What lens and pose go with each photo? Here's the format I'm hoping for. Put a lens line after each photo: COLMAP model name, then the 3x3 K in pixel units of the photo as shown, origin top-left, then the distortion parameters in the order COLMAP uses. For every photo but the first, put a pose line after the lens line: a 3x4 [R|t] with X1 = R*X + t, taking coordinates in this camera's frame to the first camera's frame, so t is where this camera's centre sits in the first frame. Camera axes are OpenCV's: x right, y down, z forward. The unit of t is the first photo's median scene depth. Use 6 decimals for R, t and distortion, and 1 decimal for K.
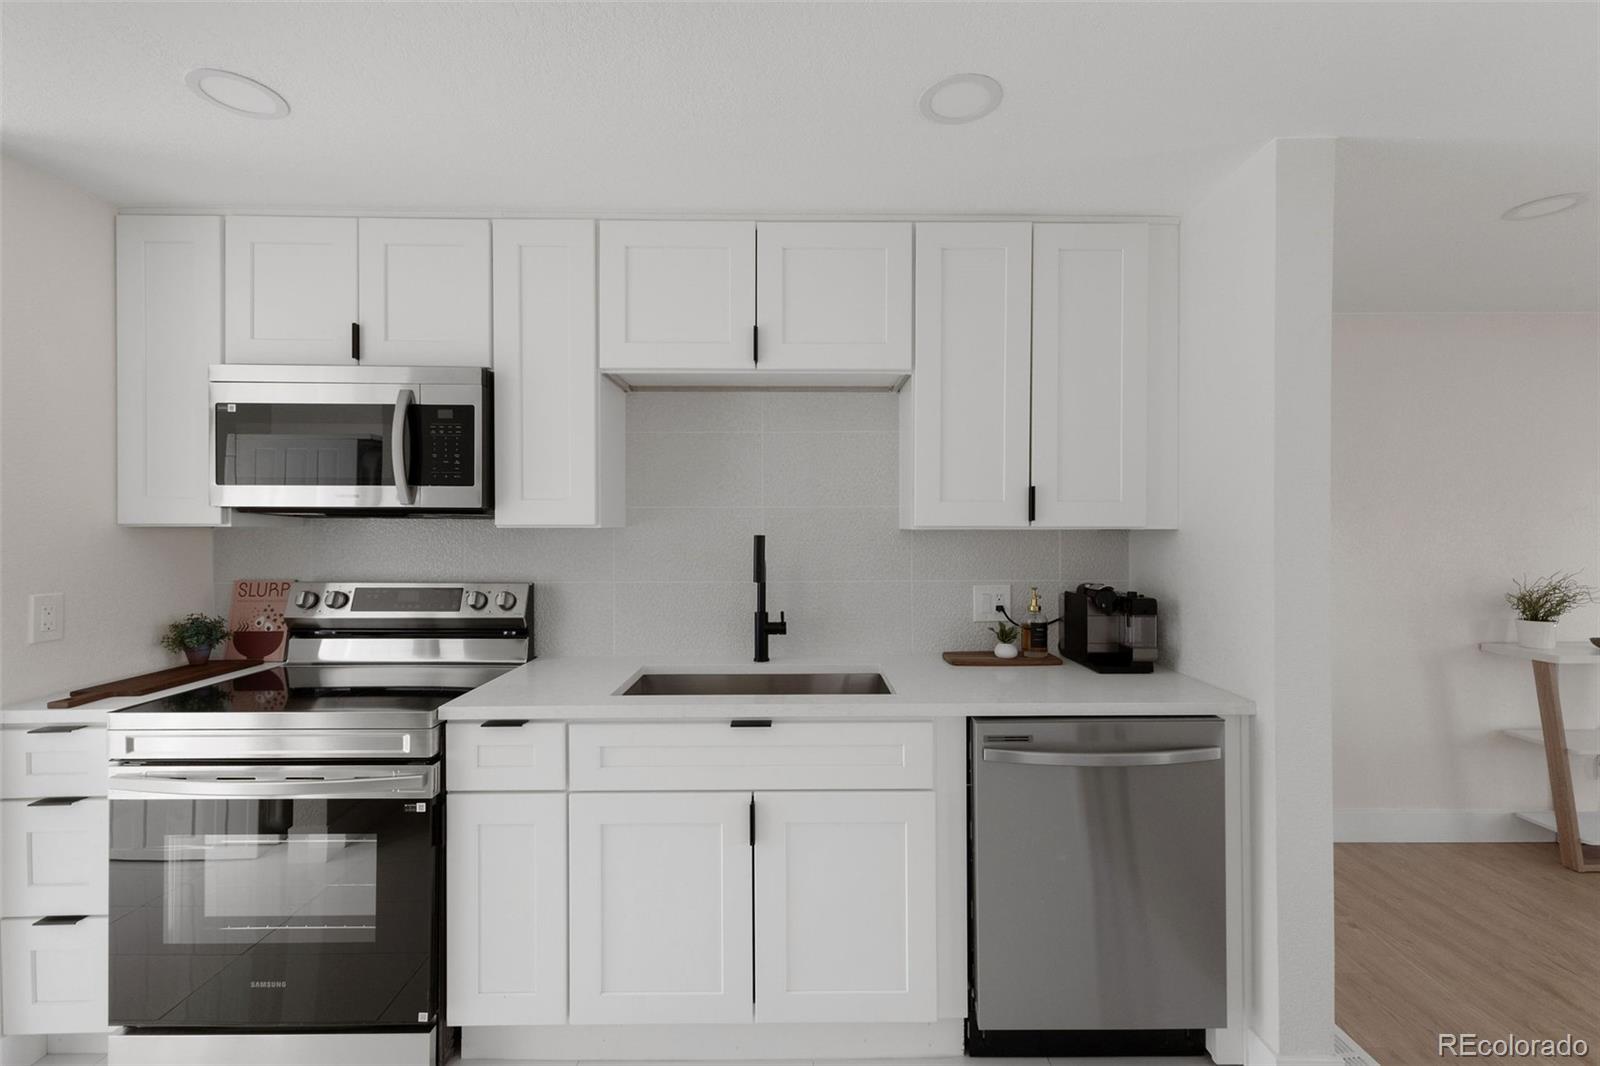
lens RADIAL K [[689.2, 0, 798.1], [0, 689.2, 530.6], [0, 0, 1]] dist [0.009643, -0.000214]
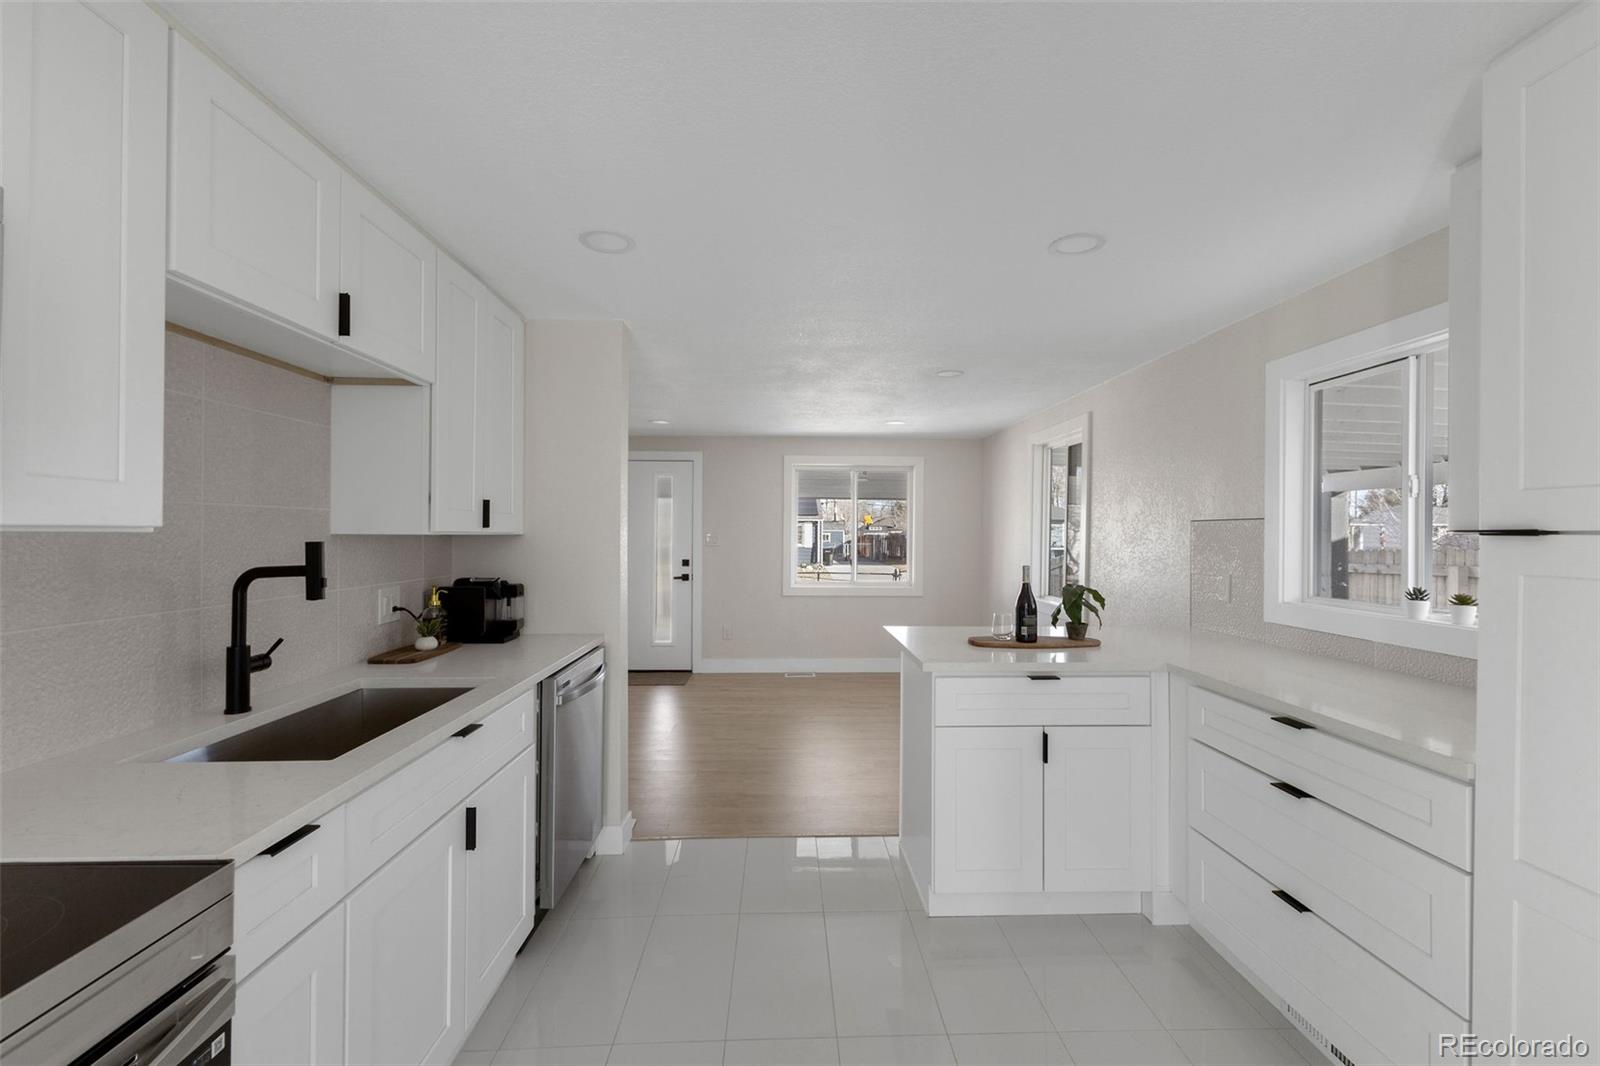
lens RADIAL K [[682.4, 0, 802.5], [0, 682.4, 527.9], [0, 0, 1]] dist [0.001033, -0.000262]
pose [[-0.031093, 0.011065, 0.999455, -0.813423], [-0.002531, 0.999935, -0.011149, -0.001807], [-0.999513, -0.002877, -0.031063, 0.418766]]
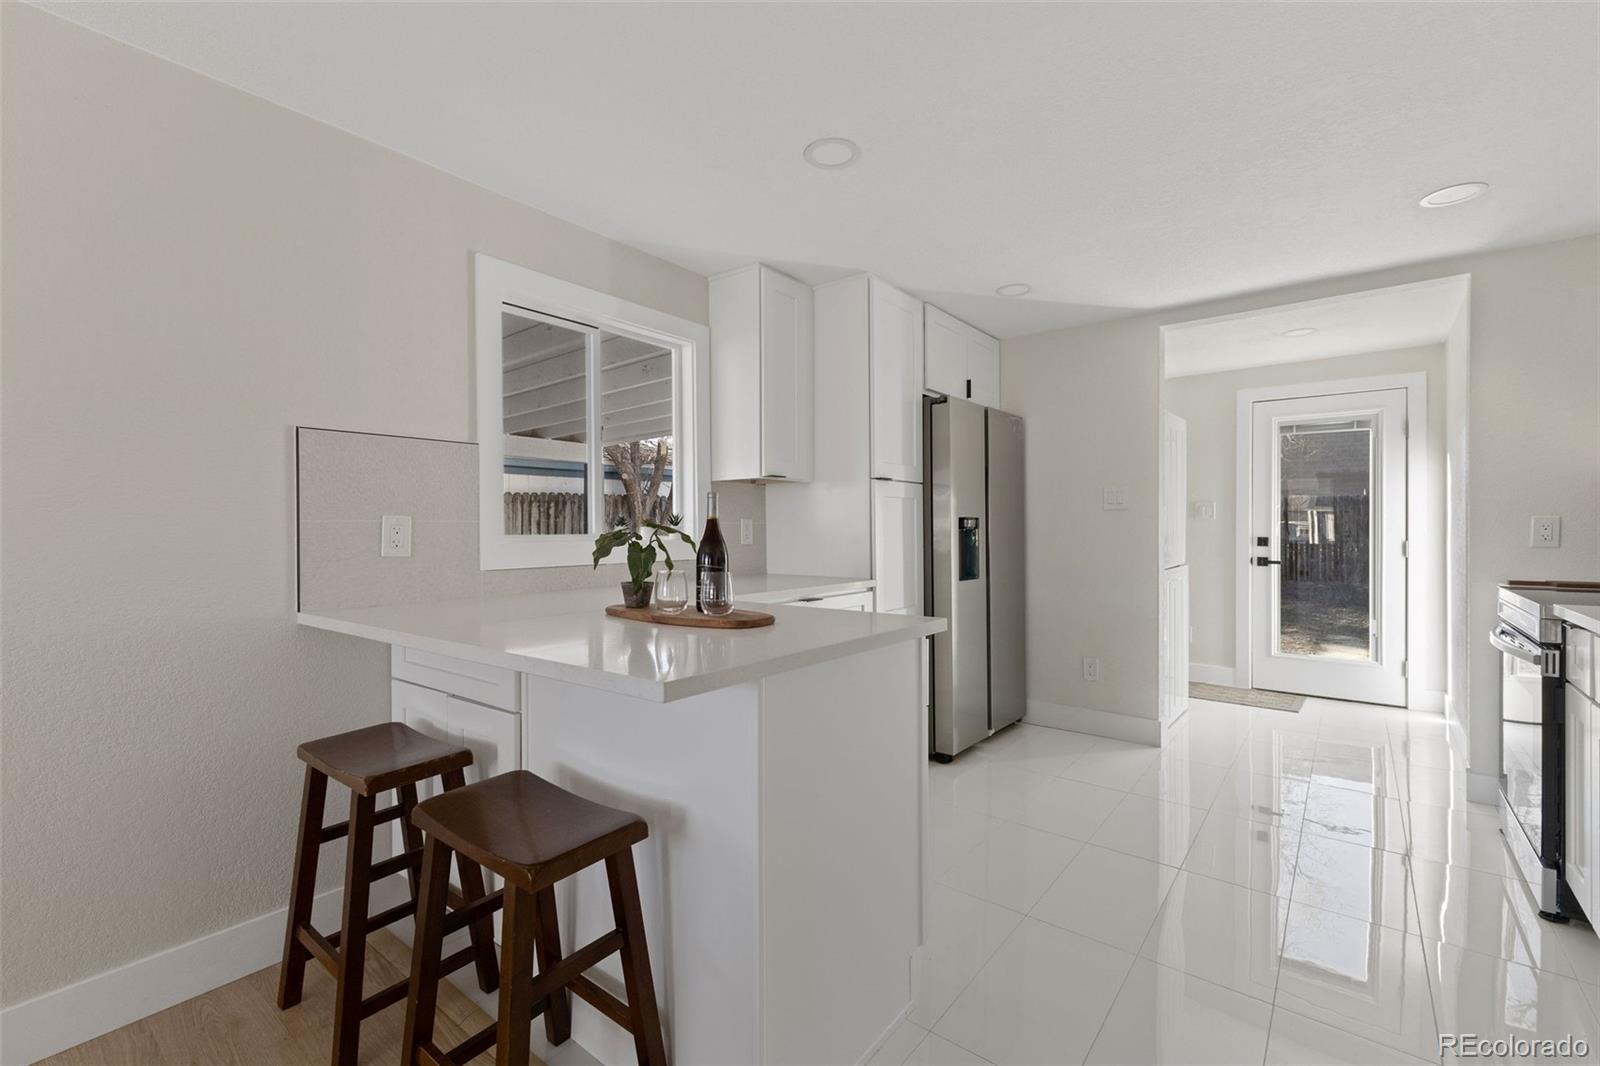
lens RADIAL K [[695.5, 0, 807.9], [0, 695.5, 529.1], [0, 0, 1]] dist [0.020008, -0.000011]
pose [[-0.619771, 0.006496, -0.784755, 0.960599], [0.002539, 0.999977, 0.006273, 0.087364], [0.784778, 0.001895, -0.619774, 0.577096]]
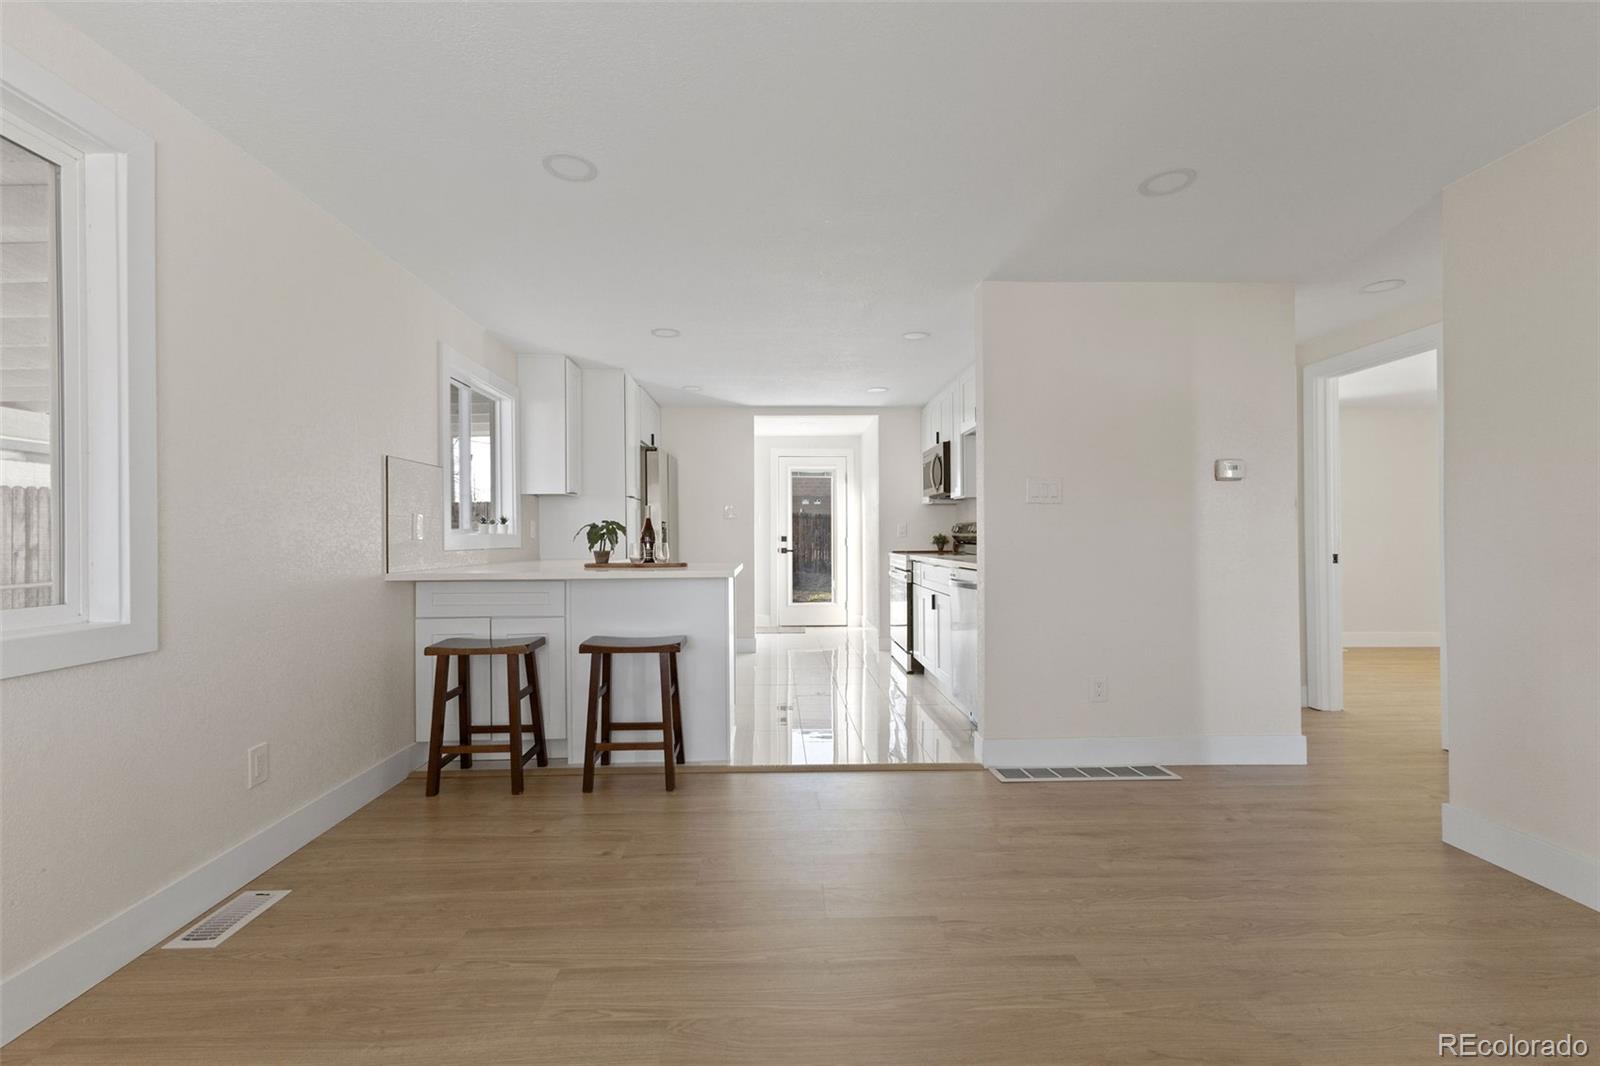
lens RADIAL K [[689.2, 0, 798.1], [0, 689.2, 530.6], [0, 0, 1]] dist [0.009643, -0.000214]
pose [[0.024378, -0.005188, -0.999689, 2.057413], [0.002748, 0.999983, -0.005123, 0.119950], [0.999699, -0.002622, 0.024392, 0.311389]]
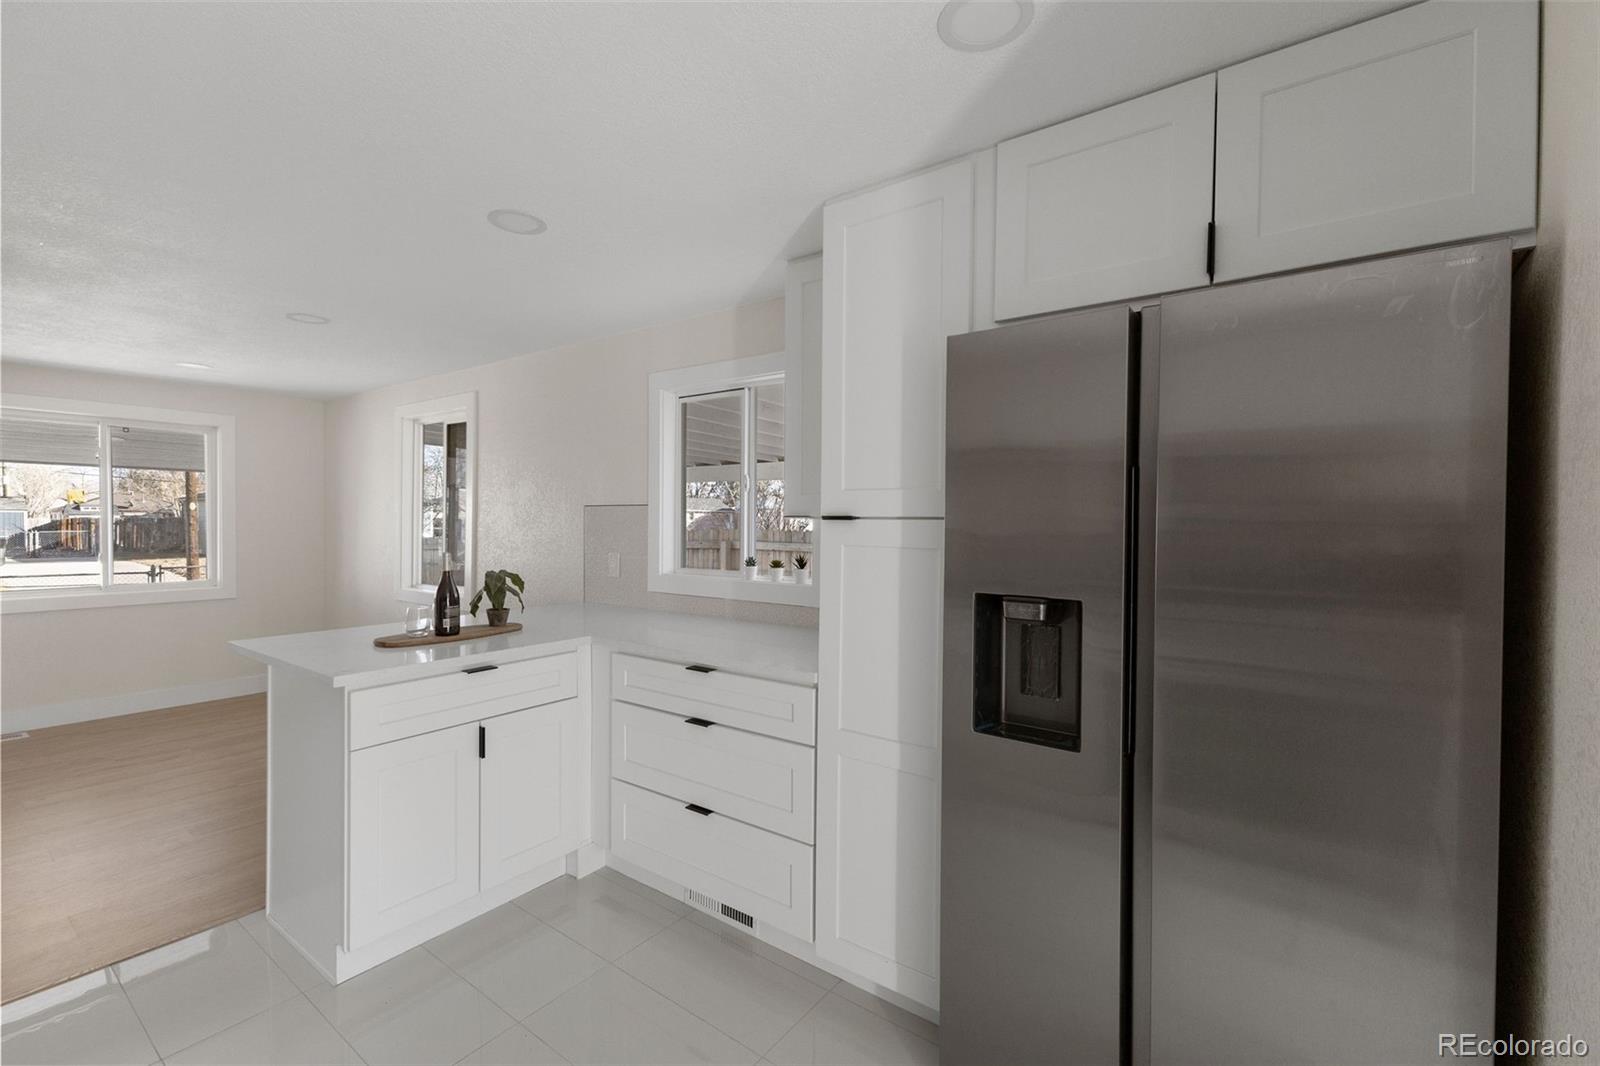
lens RADIAL K [[689.2, 0, 798.1], [0, 689.2, 530.6], [0, 0, 1]] dist [0.009643, -0.000214]
pose [[-0.803699, -0.010171, 0.594949, -0.742921], [-0.000790, 0.999871, 0.016026, -0.003307], [-0.595035, 0.012410, -0.803604, 0.550695]]
